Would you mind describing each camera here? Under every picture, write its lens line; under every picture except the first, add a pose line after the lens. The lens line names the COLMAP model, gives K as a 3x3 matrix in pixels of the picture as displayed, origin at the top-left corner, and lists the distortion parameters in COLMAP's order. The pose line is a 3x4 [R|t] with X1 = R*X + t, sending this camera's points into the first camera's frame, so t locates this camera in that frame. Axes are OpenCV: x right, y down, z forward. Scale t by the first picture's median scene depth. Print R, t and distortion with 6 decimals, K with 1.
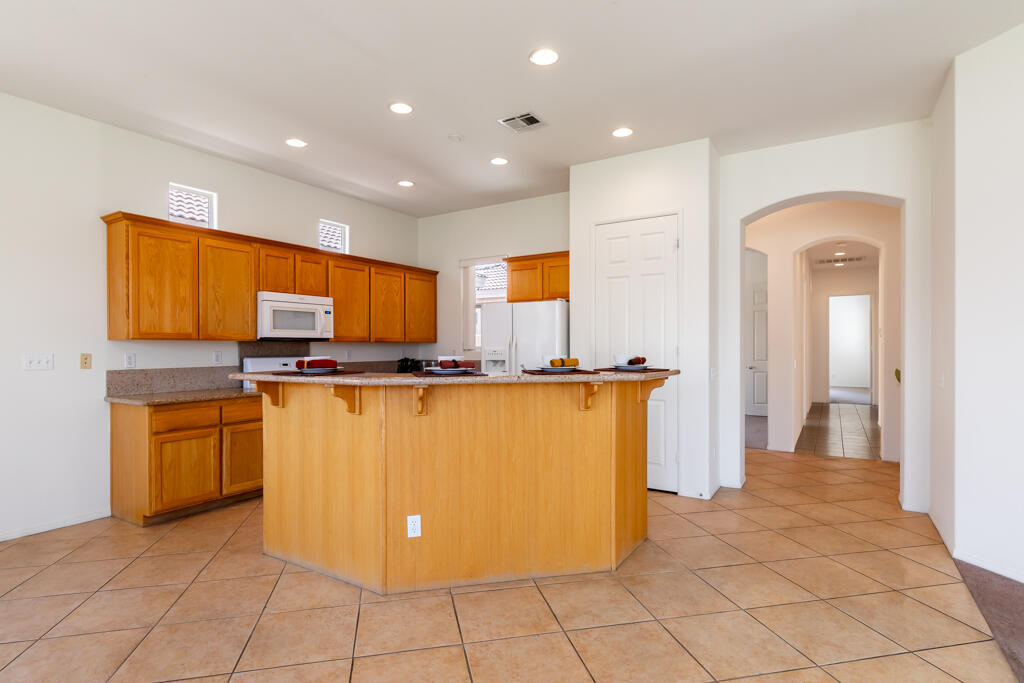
lens RADIAL K [[524.1, 0, 504.2], [0, 524.1, 351.4], [0, 0, 1]] dist [-0.003802, 0.001962]
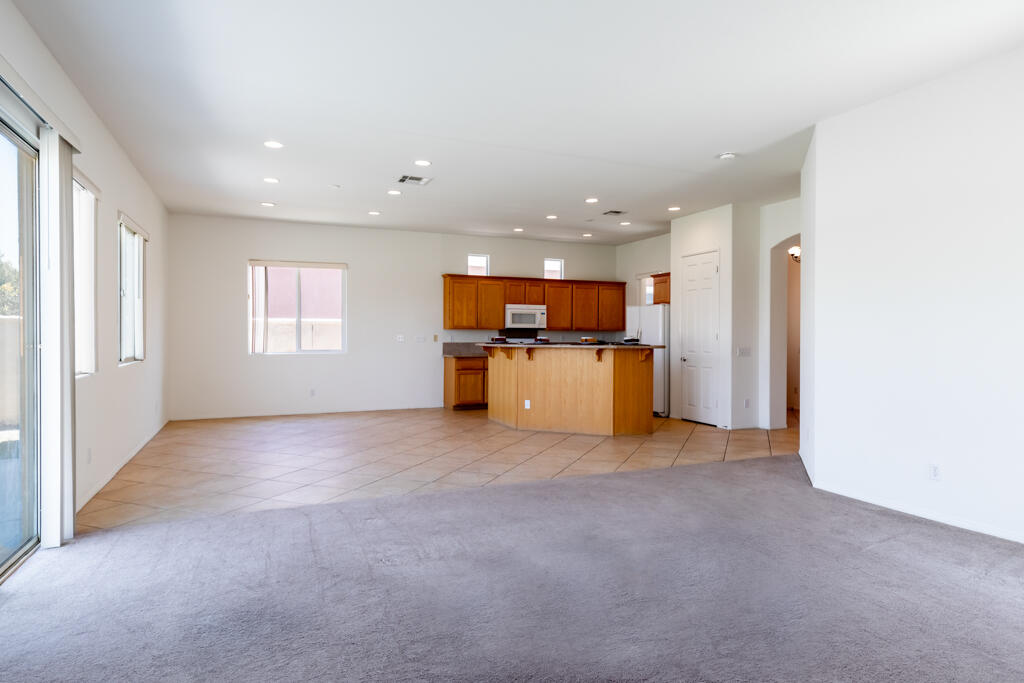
lens RADIAL K [[600.1, 0, 510.3], [0, 600.1, 337.6], [0, 0, 1]] dist [0.000074, -0.000072]
pose [[0.821727, 0.010339, -0.569788, 0.819902], [-0.011924, 0.999928, 0.000947, 0.007510], [0.569757, 0.006016, 0.821791, -0.826789]]
